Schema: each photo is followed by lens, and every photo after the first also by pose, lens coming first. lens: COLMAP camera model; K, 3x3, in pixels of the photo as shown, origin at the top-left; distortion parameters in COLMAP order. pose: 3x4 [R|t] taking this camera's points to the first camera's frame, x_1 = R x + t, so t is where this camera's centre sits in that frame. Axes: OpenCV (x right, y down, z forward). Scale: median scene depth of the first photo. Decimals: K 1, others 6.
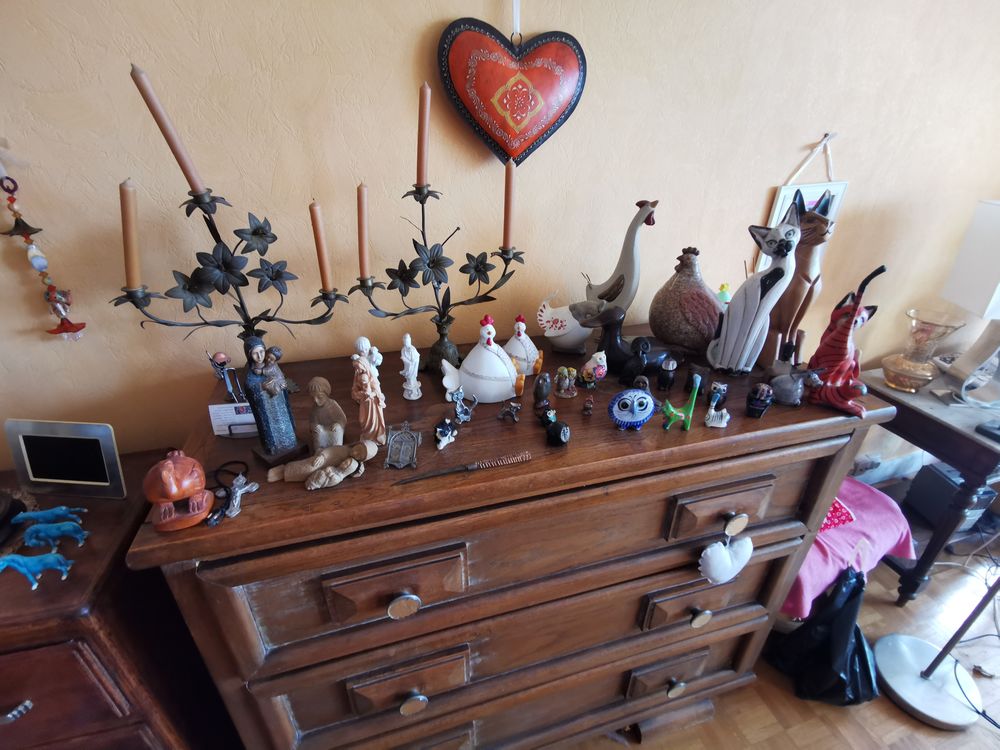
lens RADIAL K [[459.9, 0, 499.9], [0, 459.9, 373.6], [0, 0, 1]] dist [0.001800, -0.000147]
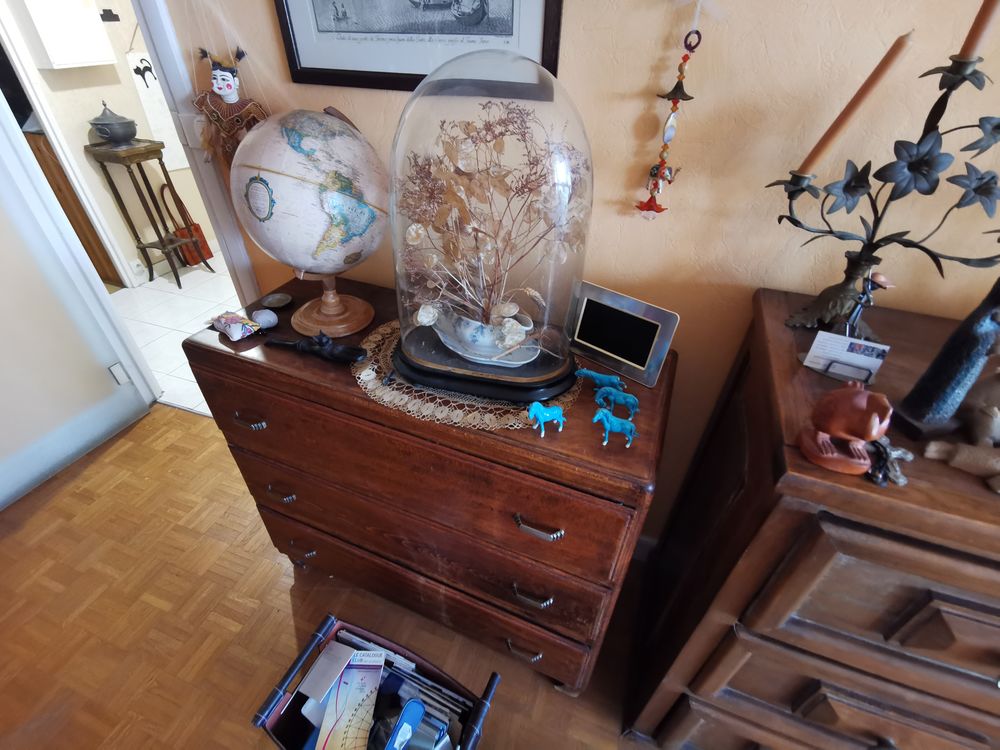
lens RADIAL K [[459.9, 0, 497.0], [0, 459.9, 376.8], [0, 0, 1]] dist [0.001800, -0.000147]
pose [[0.785990, 0.373071, -0.492989, -0.604996], [-0.297503, 0.927249, 0.227378, 0.123070], [0.541952, -0.032051, 0.839798, -0.034257]]
